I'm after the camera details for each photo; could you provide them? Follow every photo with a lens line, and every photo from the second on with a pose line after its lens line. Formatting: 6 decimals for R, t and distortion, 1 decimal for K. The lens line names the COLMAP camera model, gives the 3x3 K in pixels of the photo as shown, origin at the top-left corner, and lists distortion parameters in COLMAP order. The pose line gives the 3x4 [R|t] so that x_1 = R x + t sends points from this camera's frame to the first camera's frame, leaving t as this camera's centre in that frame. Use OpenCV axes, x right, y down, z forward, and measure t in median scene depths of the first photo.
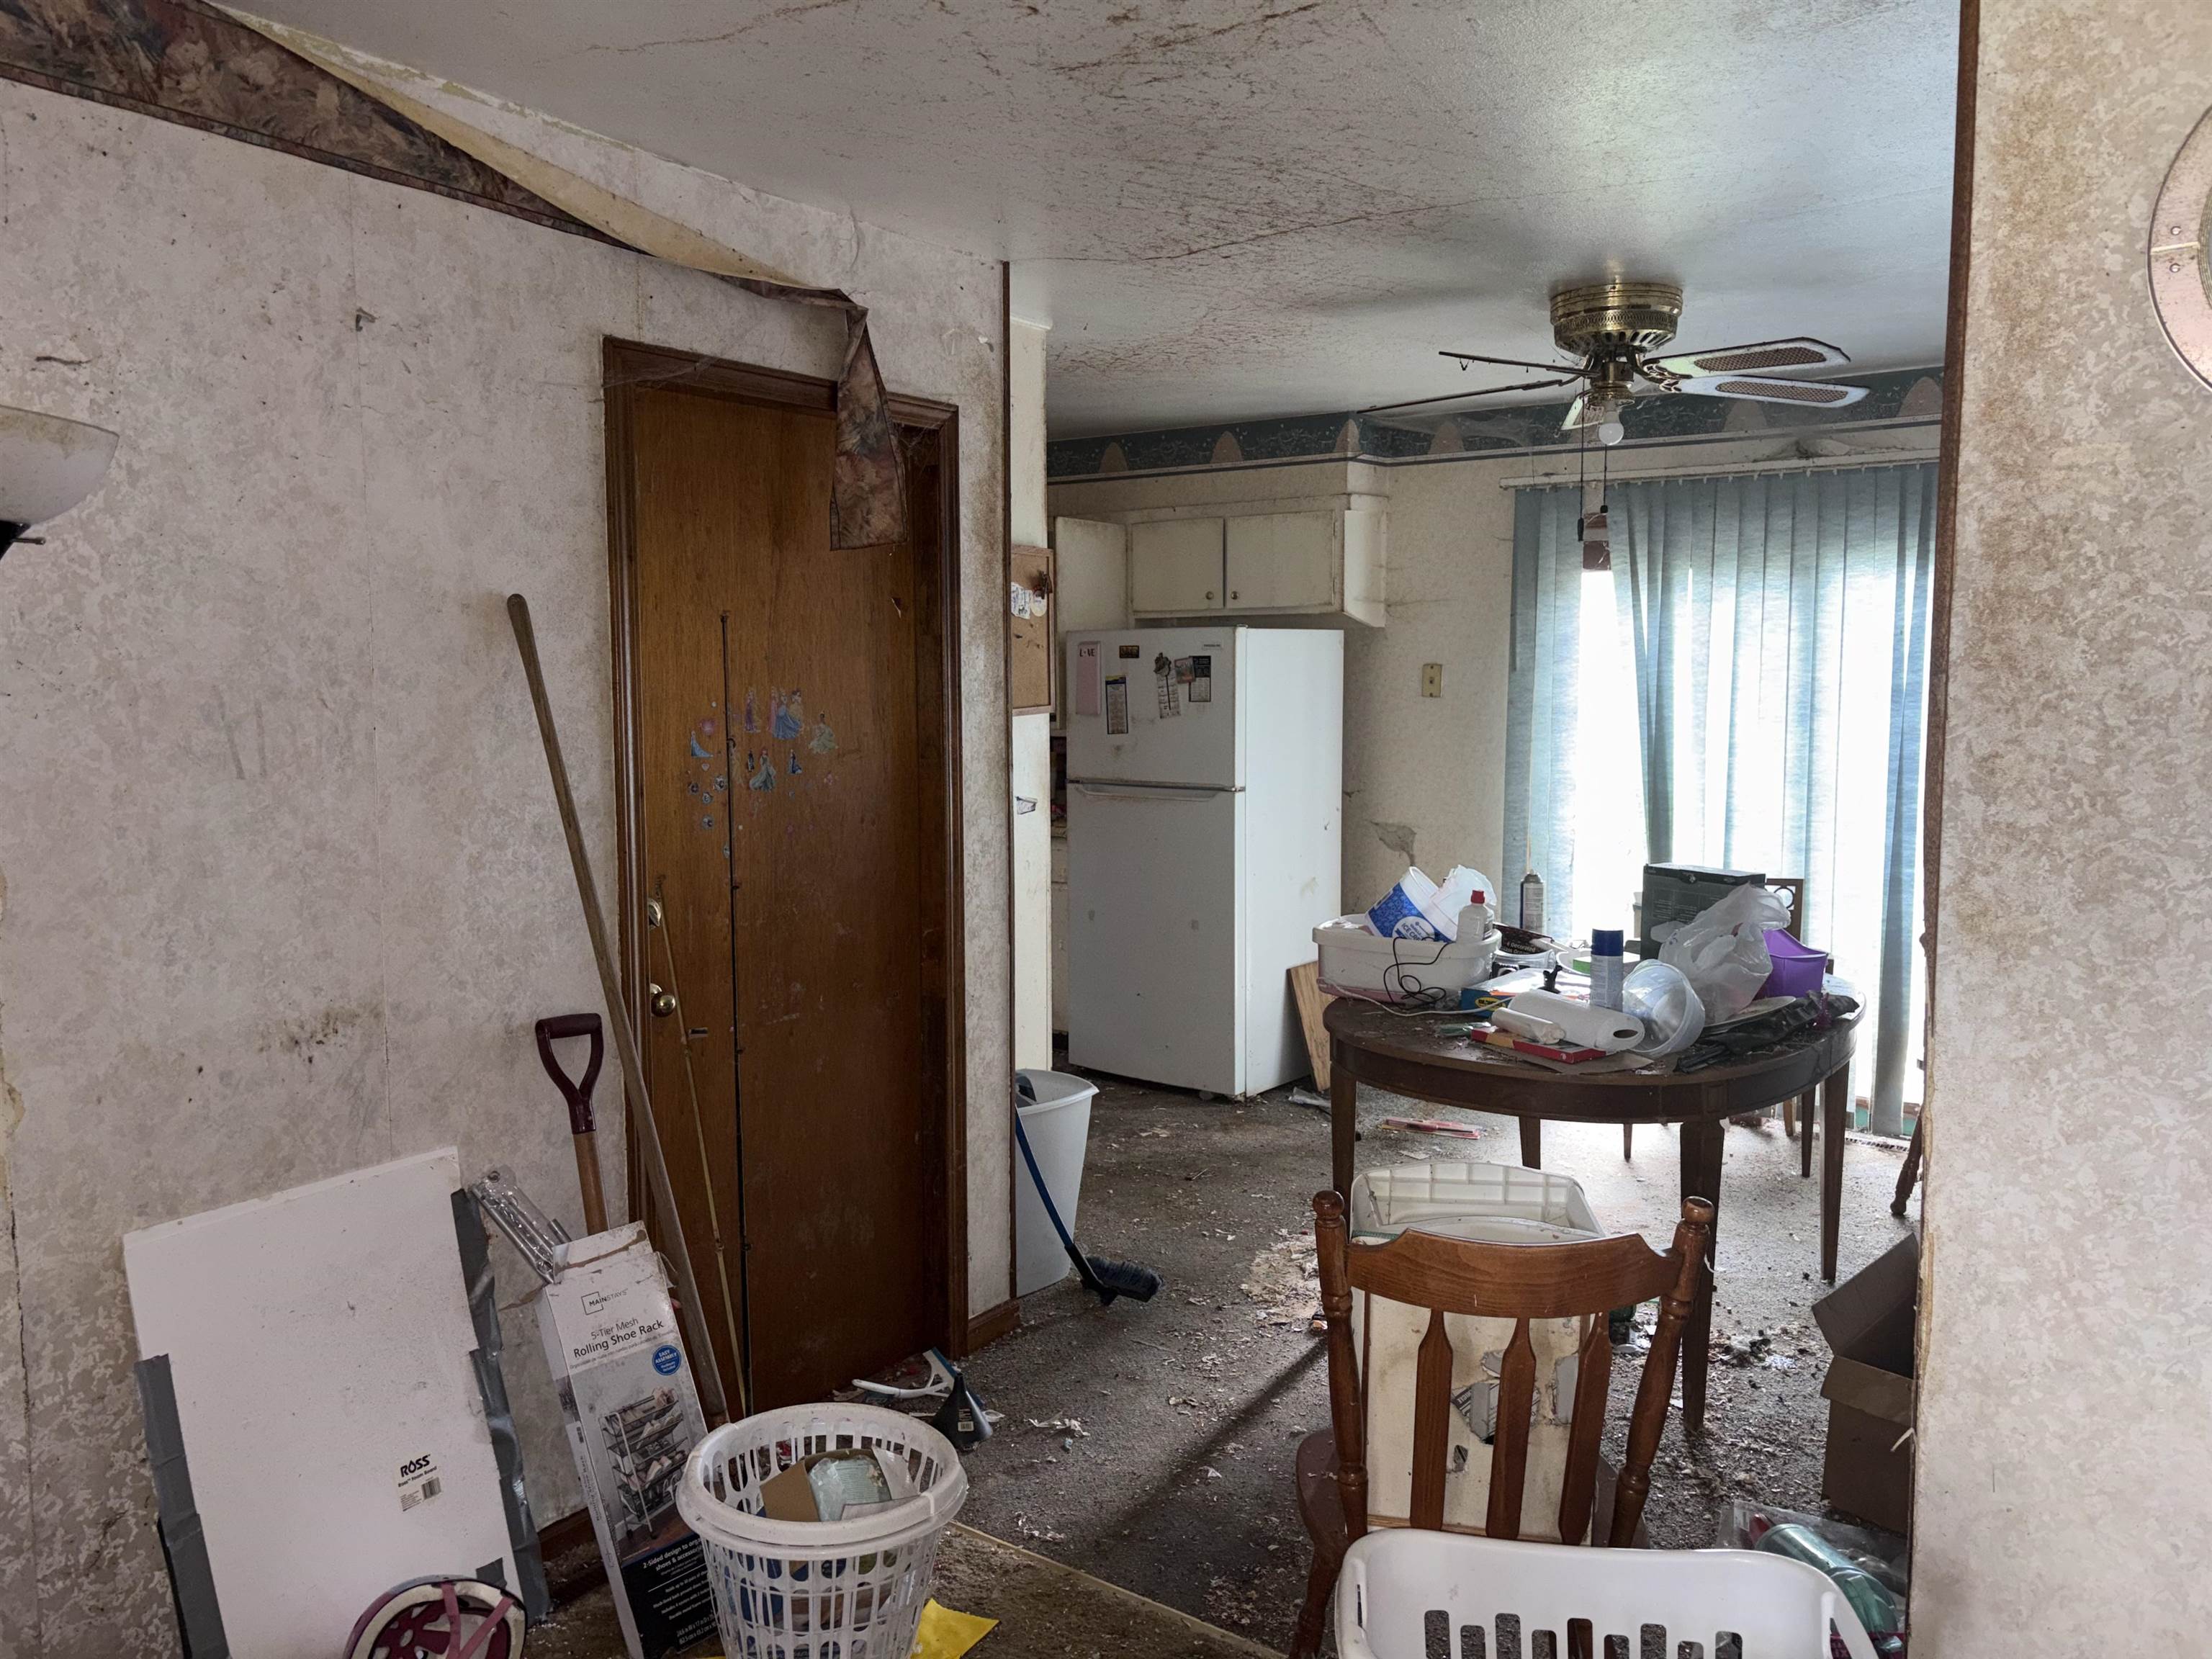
lens RADIAL K [[1690.0, 0, 1092.2], [0, 1690.0, 826.6], [0, 0, 1]] dist [0.045966, -0.045349]
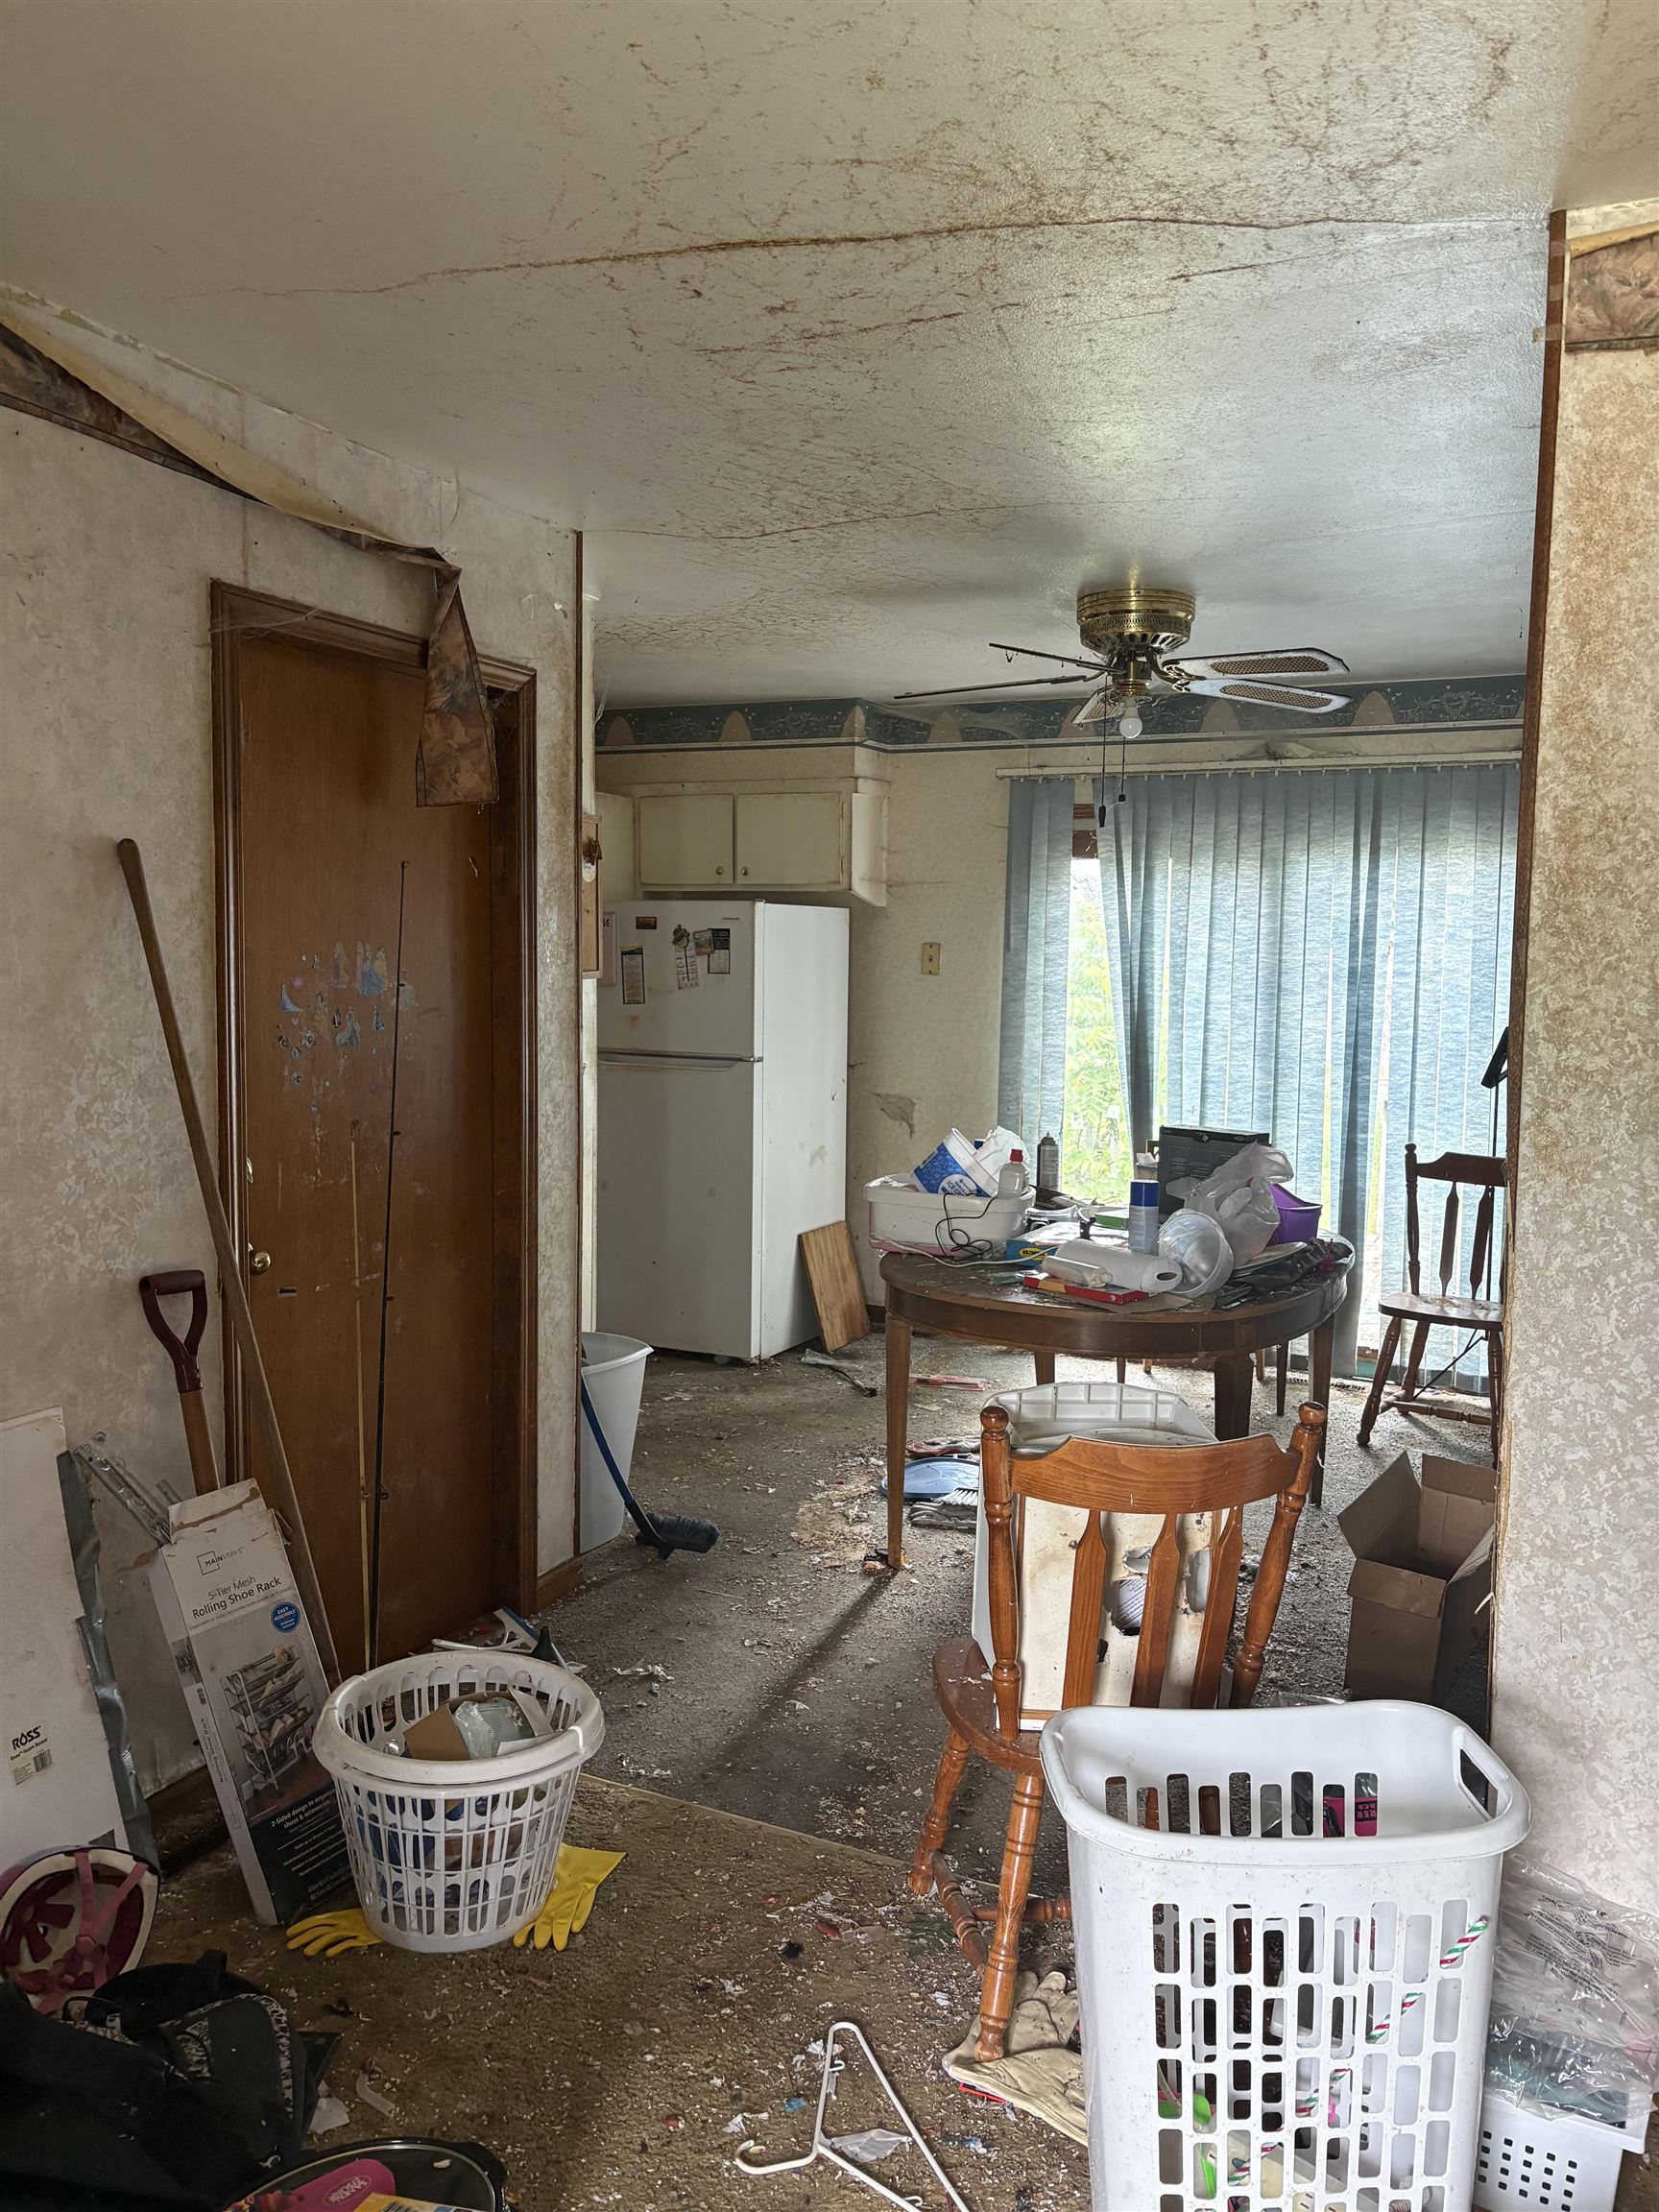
lens RADIAL K [[1690.0, 0, 841.0], [0, 1690.0, 1097.7], [0, 0, 1]] dist [0.045966, -0.045349]
pose [[0.981675, 0.002037, 0.190554, -0.116471], [-0.000561, 0.999969, -0.007798, 0.018342], [-0.190564, 0.007548, 0.981646, -0.032858]]
